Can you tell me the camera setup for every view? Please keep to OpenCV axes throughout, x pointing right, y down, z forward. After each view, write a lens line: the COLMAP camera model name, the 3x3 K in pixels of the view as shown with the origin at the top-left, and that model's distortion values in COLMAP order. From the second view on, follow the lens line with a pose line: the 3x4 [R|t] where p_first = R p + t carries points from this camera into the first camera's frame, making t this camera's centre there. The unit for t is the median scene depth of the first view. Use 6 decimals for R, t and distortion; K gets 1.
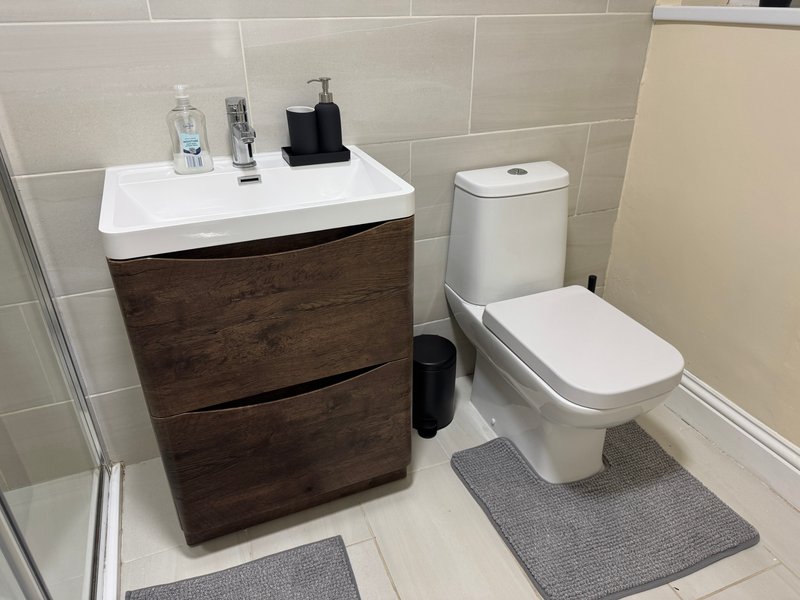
lens RADIAL K [[569.2, 0, 400.0], [0, 569.2, 300.0], [0, 0, 1]] dist [0.106759, -0.122993]
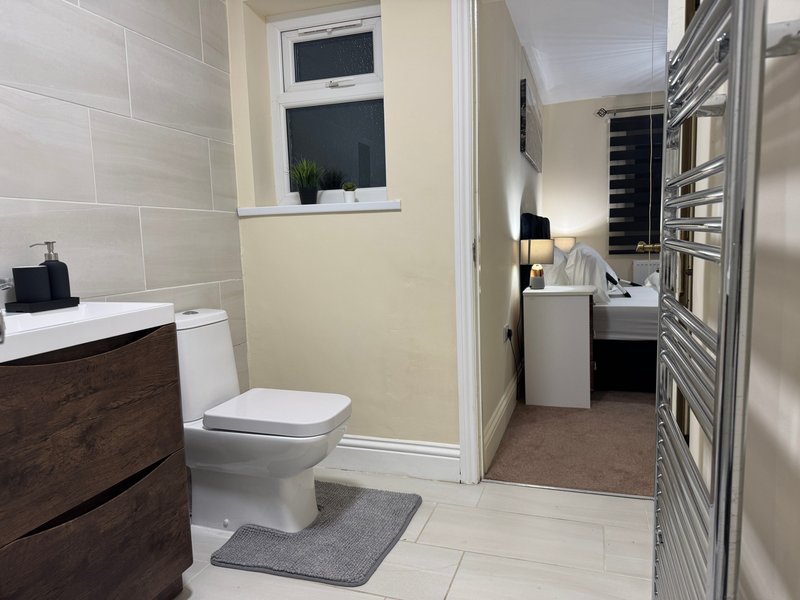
lens RADIAL K [[567.0, 0, 400.0], [0, 567.0, 300.0], [0, 0, 1]] dist [-0.002881, -0.005195]
pose [[0.650786, -0.104266, 0.752068, -0.582386], [0.388099, 0.897028, -0.211470, 0.266584], [-0.652577, 0.429499, 0.624239, -0.160084]]
